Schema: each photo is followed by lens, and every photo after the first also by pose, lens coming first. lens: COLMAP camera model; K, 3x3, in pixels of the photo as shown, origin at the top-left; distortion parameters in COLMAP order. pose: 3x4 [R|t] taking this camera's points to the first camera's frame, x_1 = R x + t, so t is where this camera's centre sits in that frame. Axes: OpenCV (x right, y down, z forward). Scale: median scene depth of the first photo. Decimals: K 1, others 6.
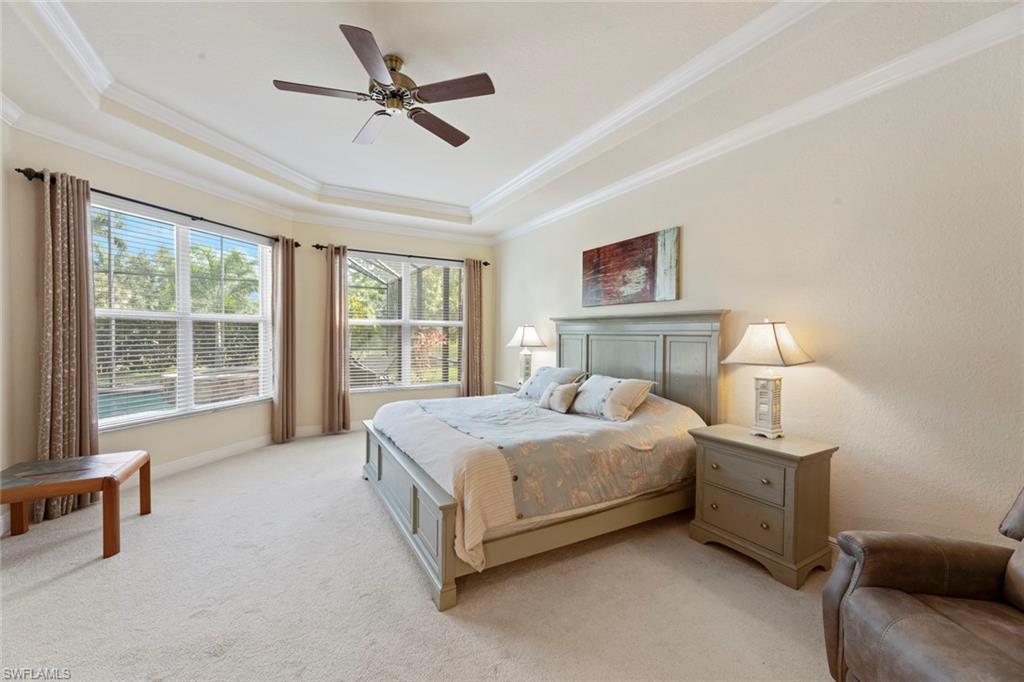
lens RADIAL K [[409.7, 0, 506.7], [0, 409.7, 339.0], [0, 0, 1]] dist [0.003435, -0.000331]
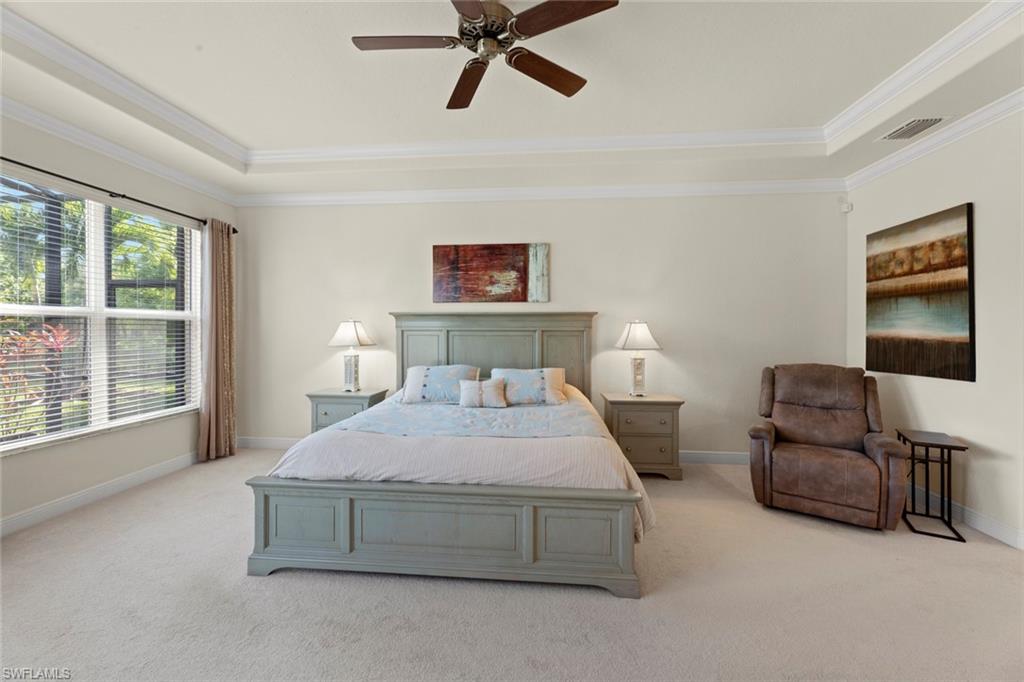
lens RADIAL K [[409.7, 0, 504.9], [0, 409.7, 331.7], [0, 0, 1]] dist [0.003435, -0.000331]
pose [[0.571746, -0.014950, 0.820294, -0.593046], [0.013377, 0.999871, 0.008899, -0.015602], [-0.820322, 0.005885, 0.571872, 0.344021]]
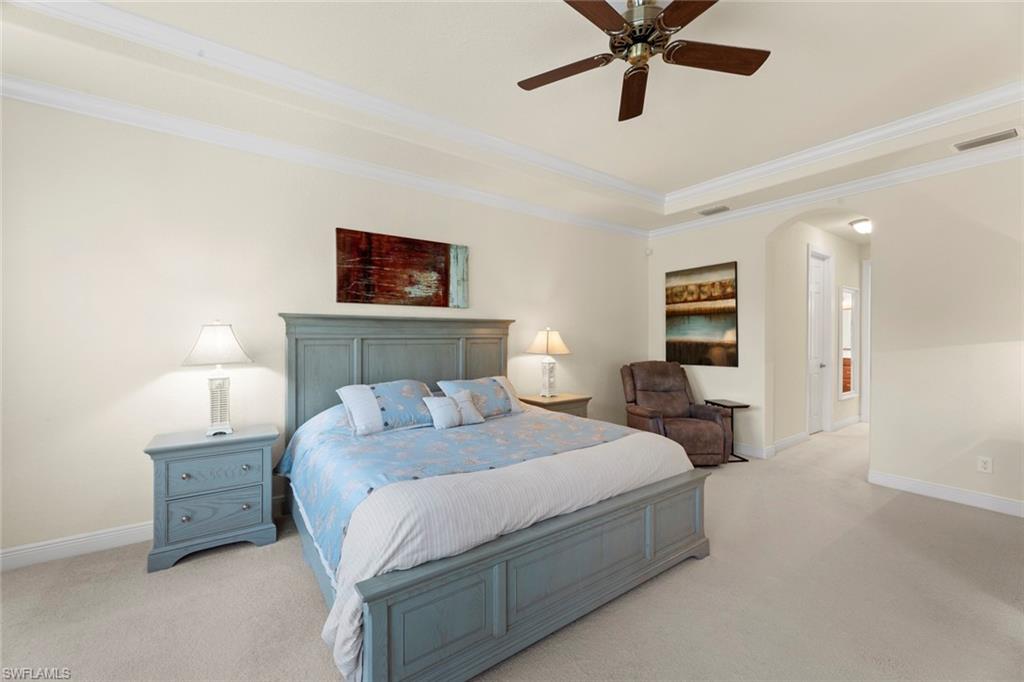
lens RADIAL K [[409.7, 0, 503.0], [0, 409.7, 338.1], [0, 0, 1]] dist [0.003435, -0.000331]
pose [[-0.098095, -0.015640, 0.995054, -0.677208], [0.009840, 0.999812, 0.016685, -0.023789], [-0.995128, 0.011428, -0.097923, 0.881075]]
